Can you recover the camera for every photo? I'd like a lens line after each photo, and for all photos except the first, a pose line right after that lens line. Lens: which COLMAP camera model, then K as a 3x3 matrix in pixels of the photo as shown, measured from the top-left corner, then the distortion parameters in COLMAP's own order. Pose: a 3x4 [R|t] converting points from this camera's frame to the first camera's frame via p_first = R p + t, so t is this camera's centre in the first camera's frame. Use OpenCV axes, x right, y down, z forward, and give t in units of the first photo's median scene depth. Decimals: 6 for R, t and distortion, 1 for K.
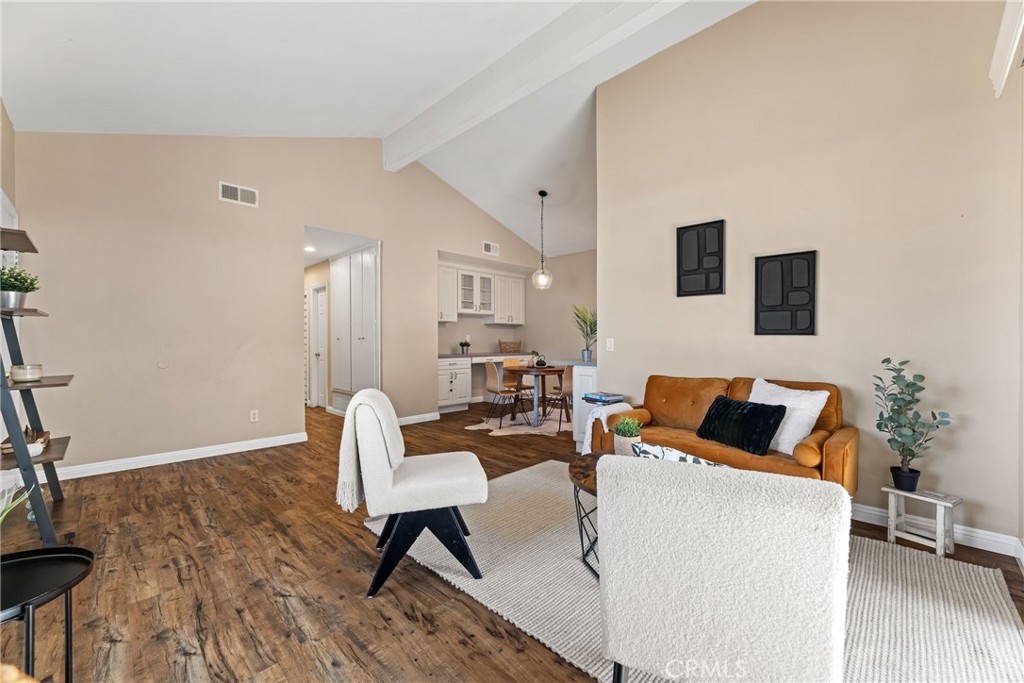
lens RADIAL K [[403.6, 0, 514.1], [0, 403.6, 340.8], [0, 0, 1]] dist [-0.001085, -0.000128]
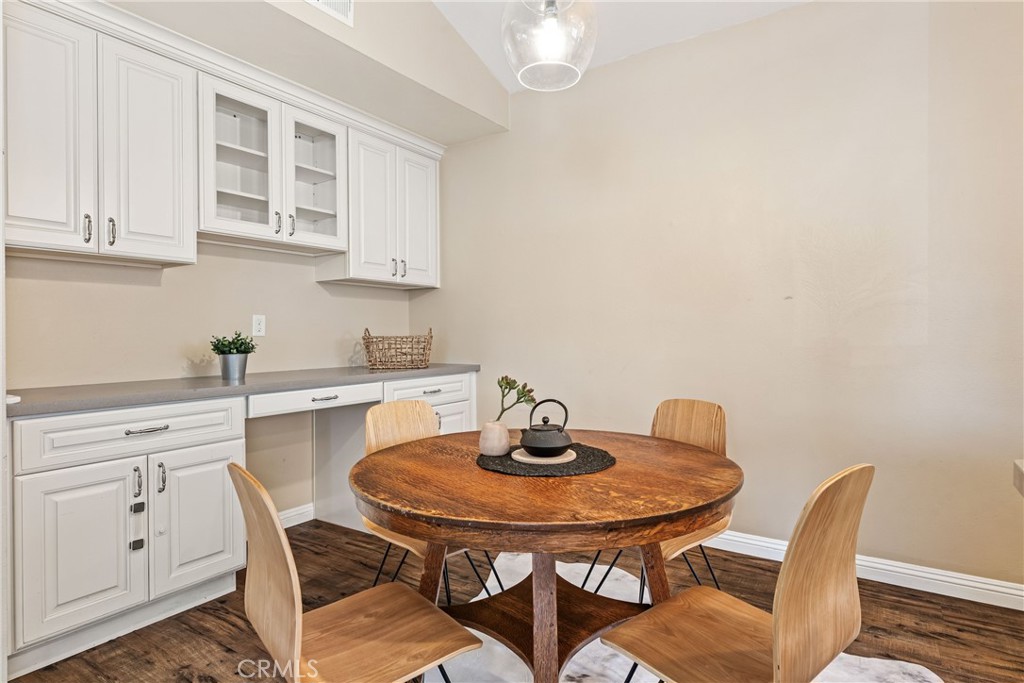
lens RADIAL K [[546.3, 0, 512.2], [0, 546.3, 337.7], [0, 0, 1]] dist [-0.002009, -0.000105]
pose [[0.984569, -0.009679, 0.174730, 0.003263], [0.009526, 0.999953, 0.001718, 0.004546], [-0.174738, -0.000027, 0.984615, 0.638908]]
